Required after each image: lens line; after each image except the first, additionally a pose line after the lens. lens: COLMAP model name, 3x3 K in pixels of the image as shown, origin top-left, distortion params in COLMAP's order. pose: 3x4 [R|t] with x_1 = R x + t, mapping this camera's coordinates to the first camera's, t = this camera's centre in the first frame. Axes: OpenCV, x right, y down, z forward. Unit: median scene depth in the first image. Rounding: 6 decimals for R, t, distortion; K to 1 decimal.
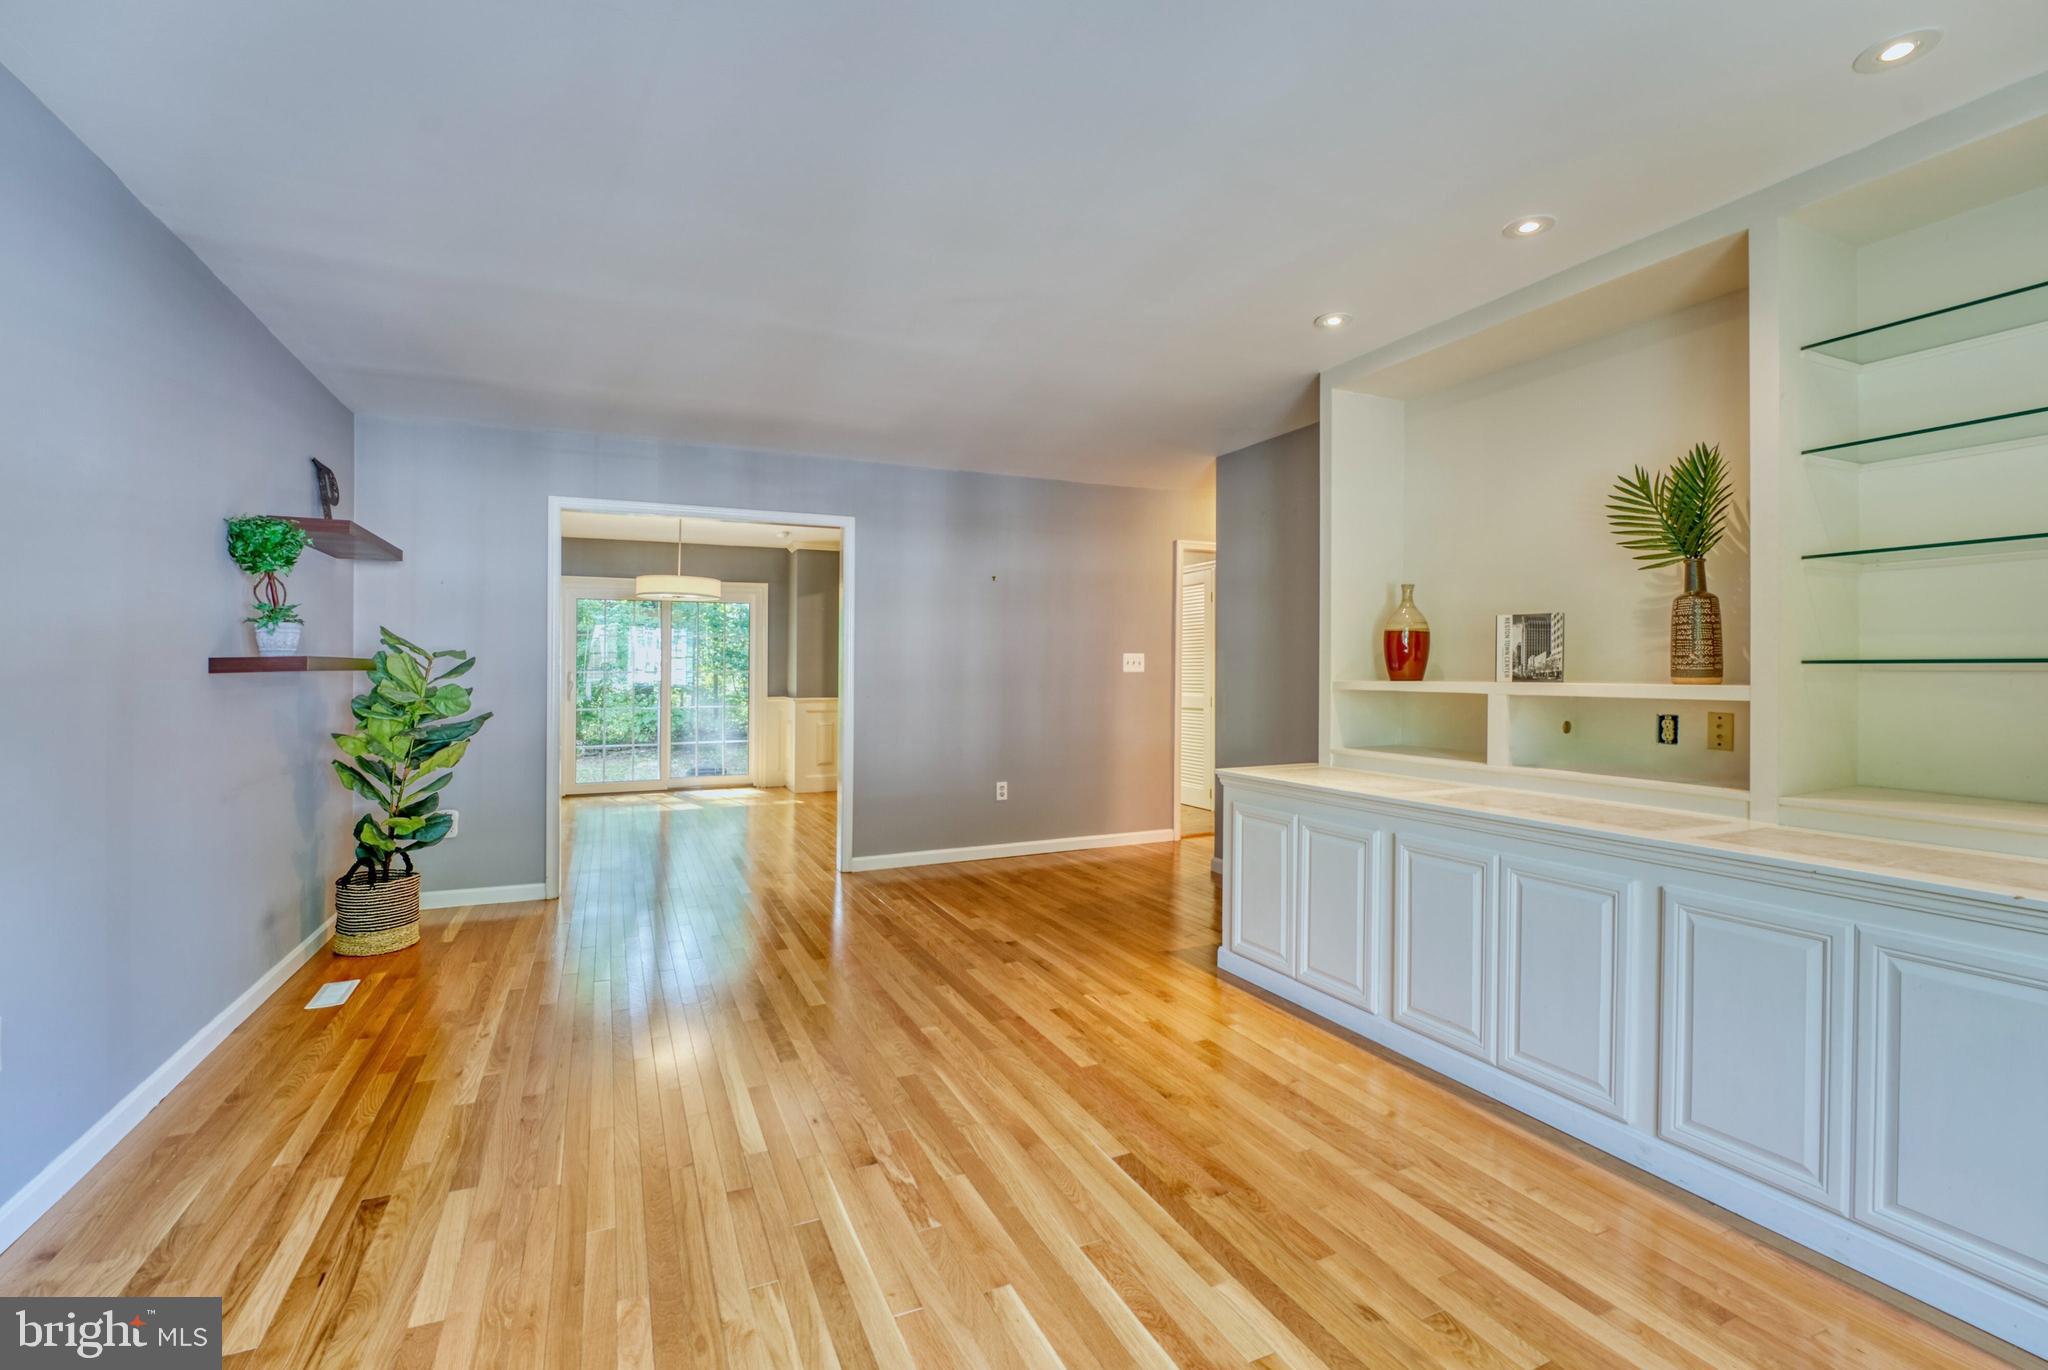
lens RADIAL K [[900.9, 0, 1022.9], [0, 900.9, 664.9], [0, 0, 1]] dist [-0.019329, 0.000219]
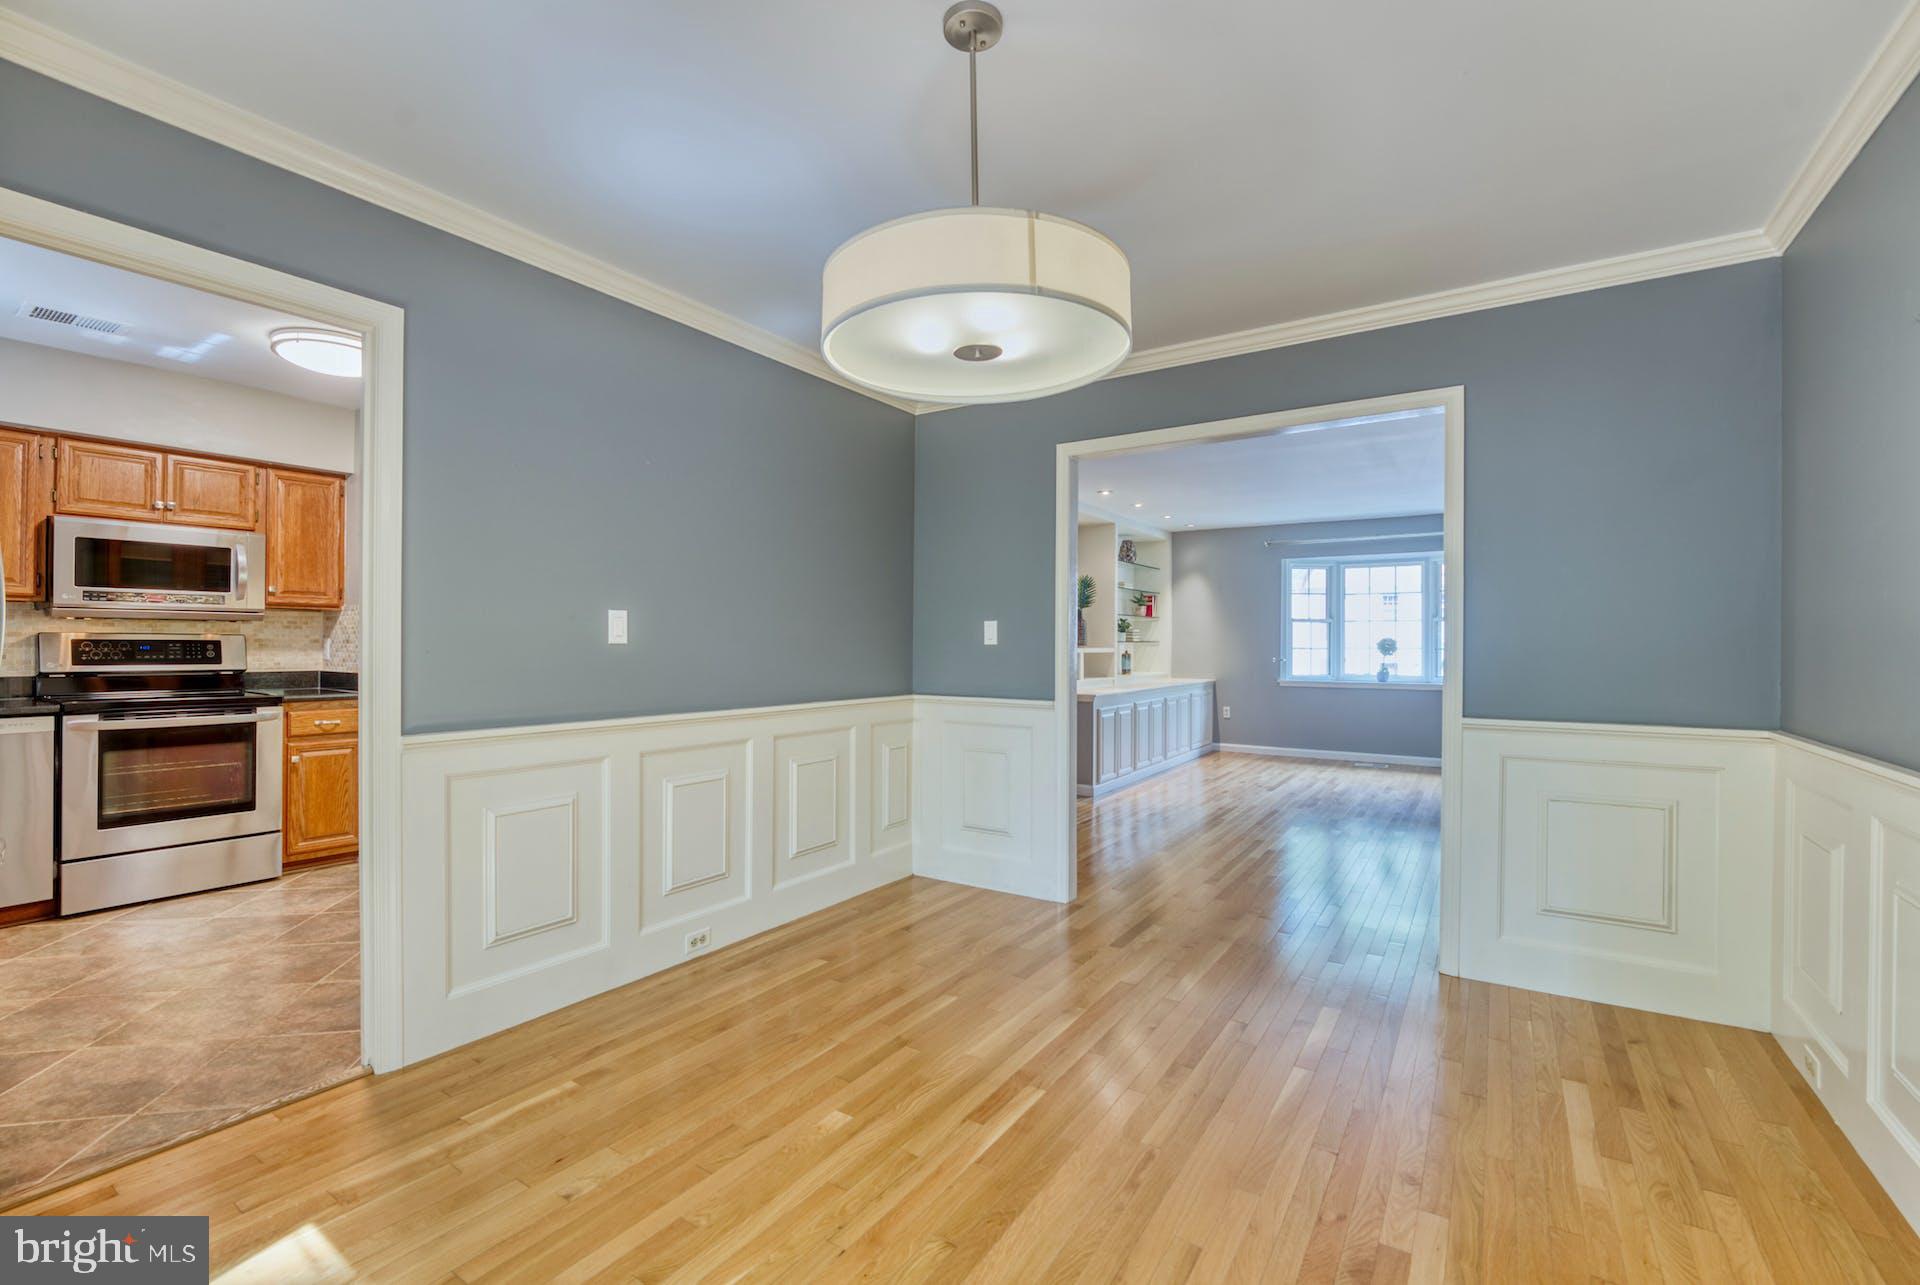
lens RADIAL K [[844.5, 0, 959.0], [0, 844.5, 623.6], [0, 0, 1]] dist [-0.019329, 0.000219]
pose [[-0.530482, 0.017119, 0.847523, -1.539531], [-0.009082, 0.999624, -0.025876, 0.014169], [-0.847648, -0.021424, -0.530127, 2.892019]]
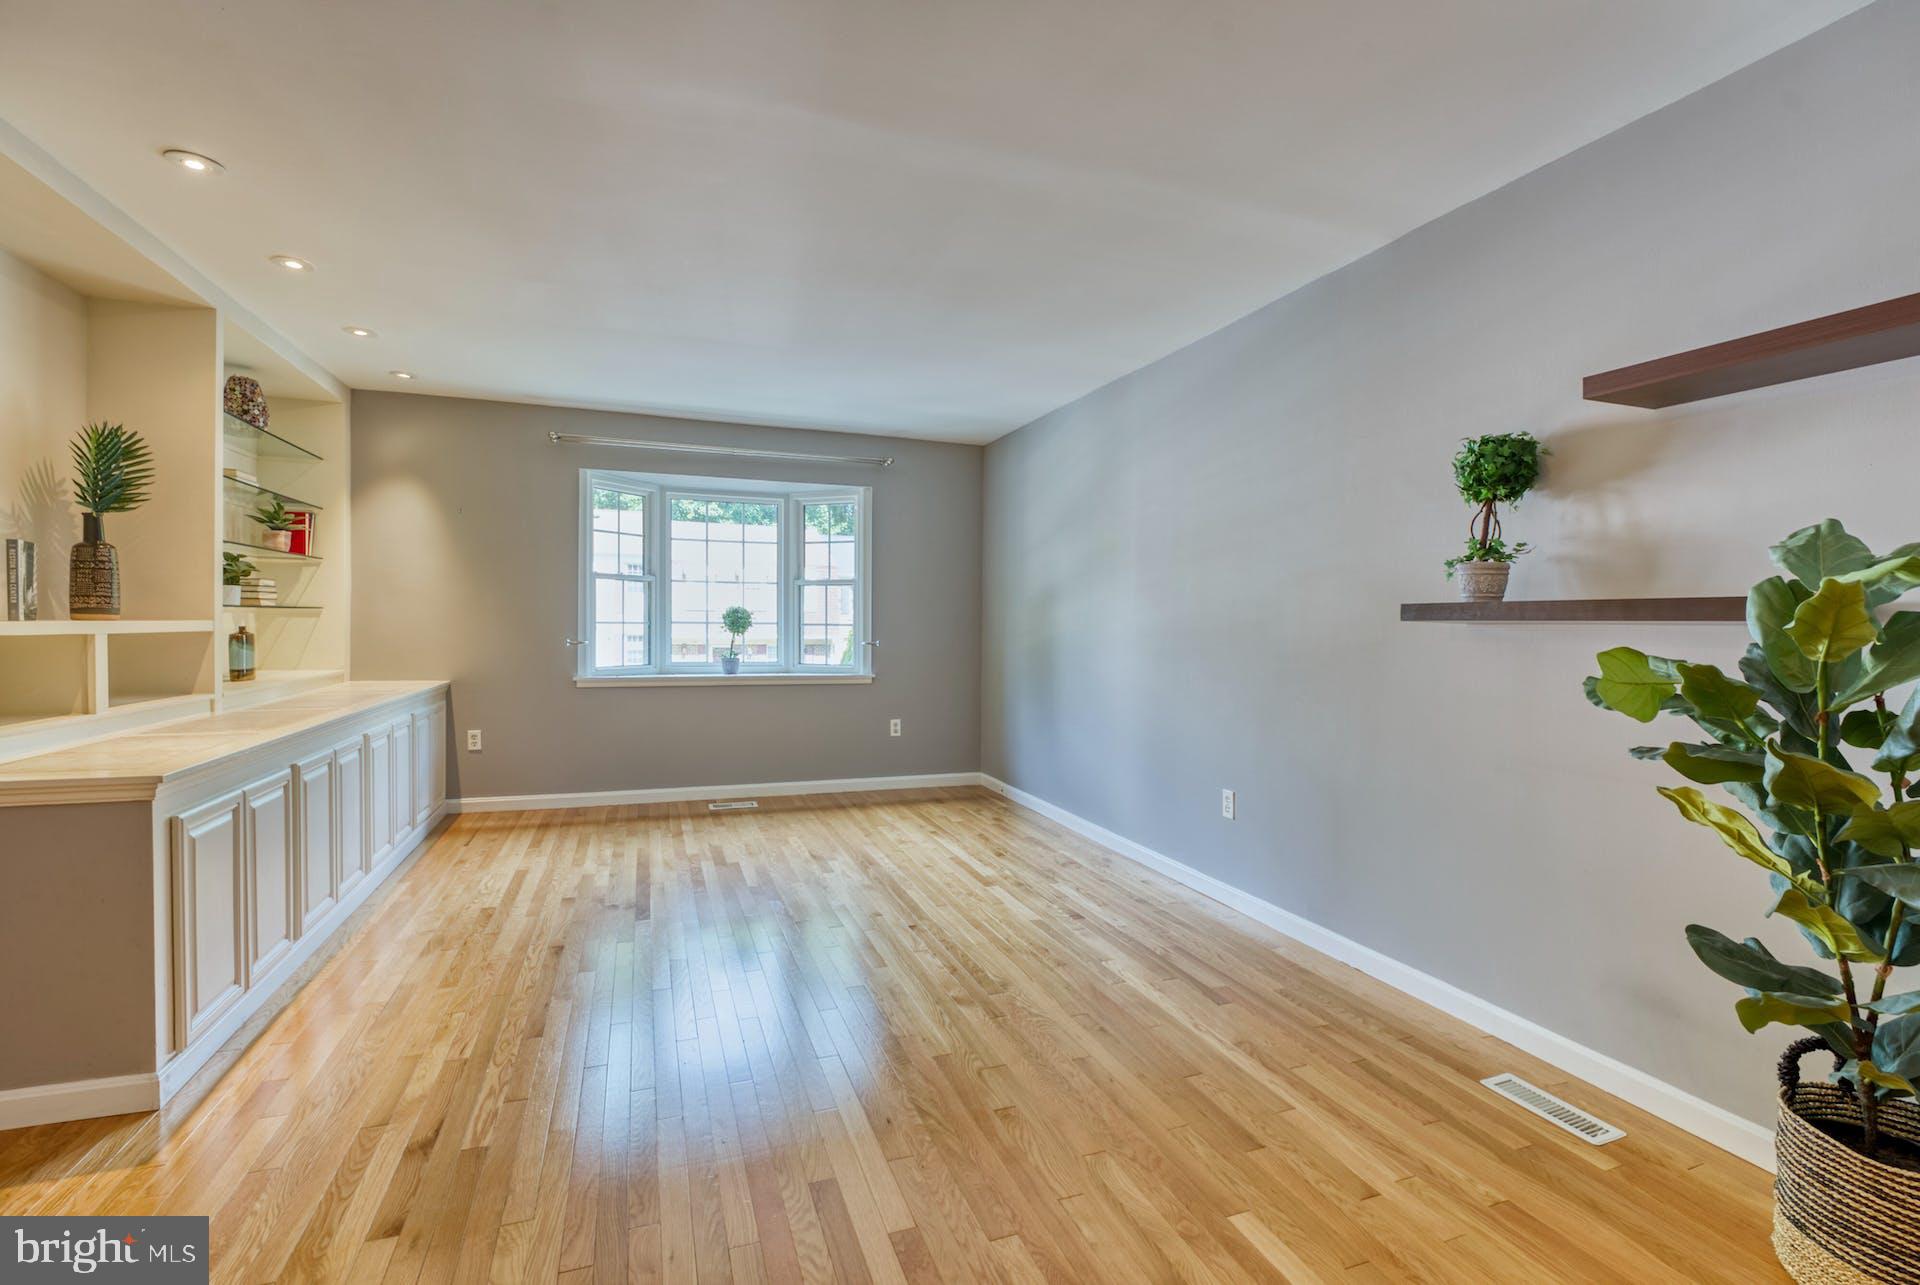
lens RADIAL K [[860.6, 0, 966.0], [0, 860.6, 638.1], [0, 0, 1]] dist [-0.016384, 0.000259]
pose [[-0.997082, -0.011280, 0.075500, -0.452837], [-0.010544, 0.999893, 0.010142, 0.020256], [-0.075607, 0.009316, -0.997094, 1.961025]]
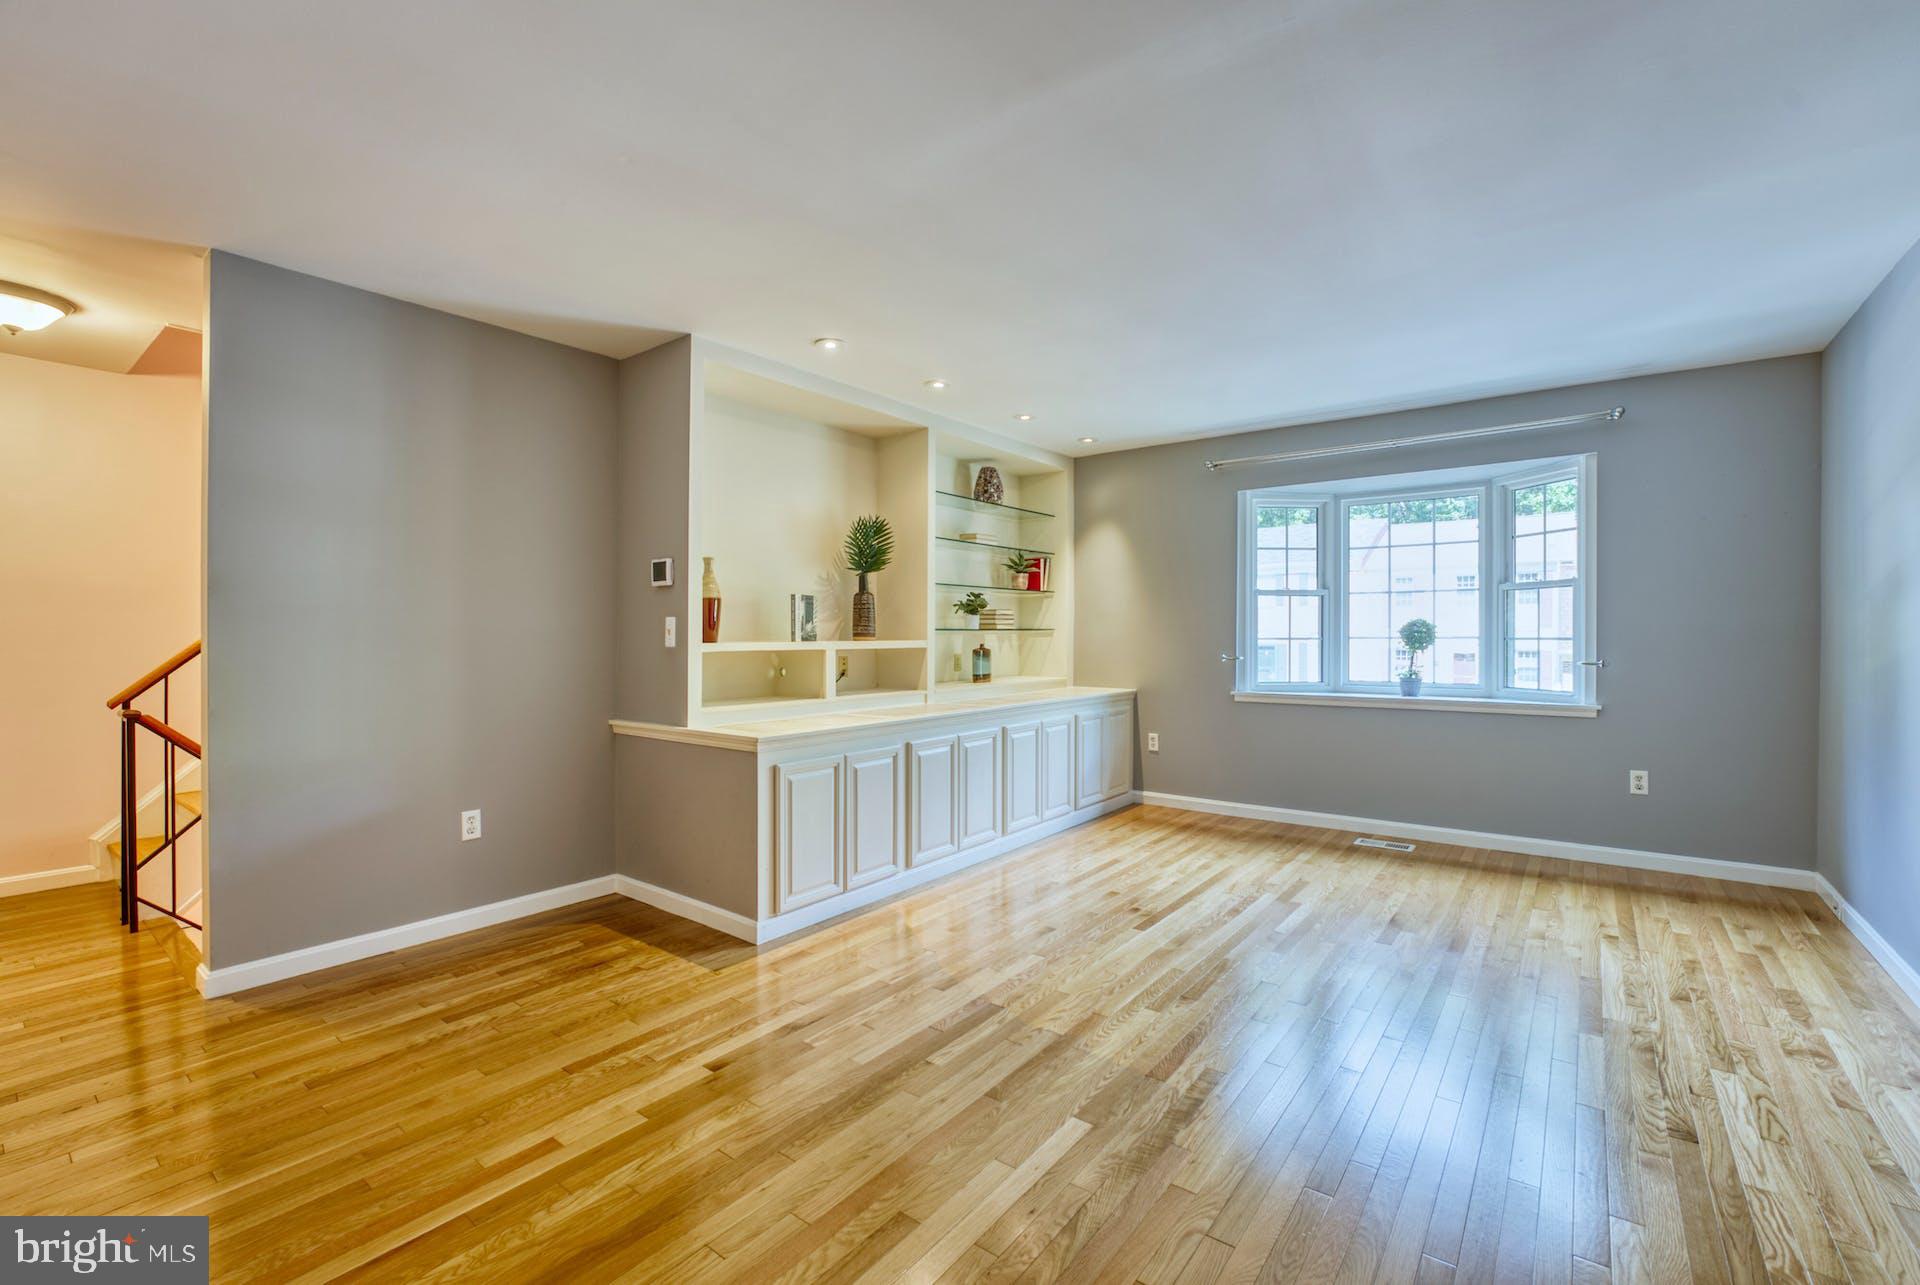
lens RADIAL K [[825.3, 0, 960.0], [0, 825.3, 642.5], [0, 0, 1]] dist [-0.016492, -0.000082]
pose [[-0.464585, -0.005370, 0.885512, -0.843506], [-0.002758, 0.999986, 0.004617, 0.015325], [-0.885524, -0.000297, -0.464593, 1.576465]]
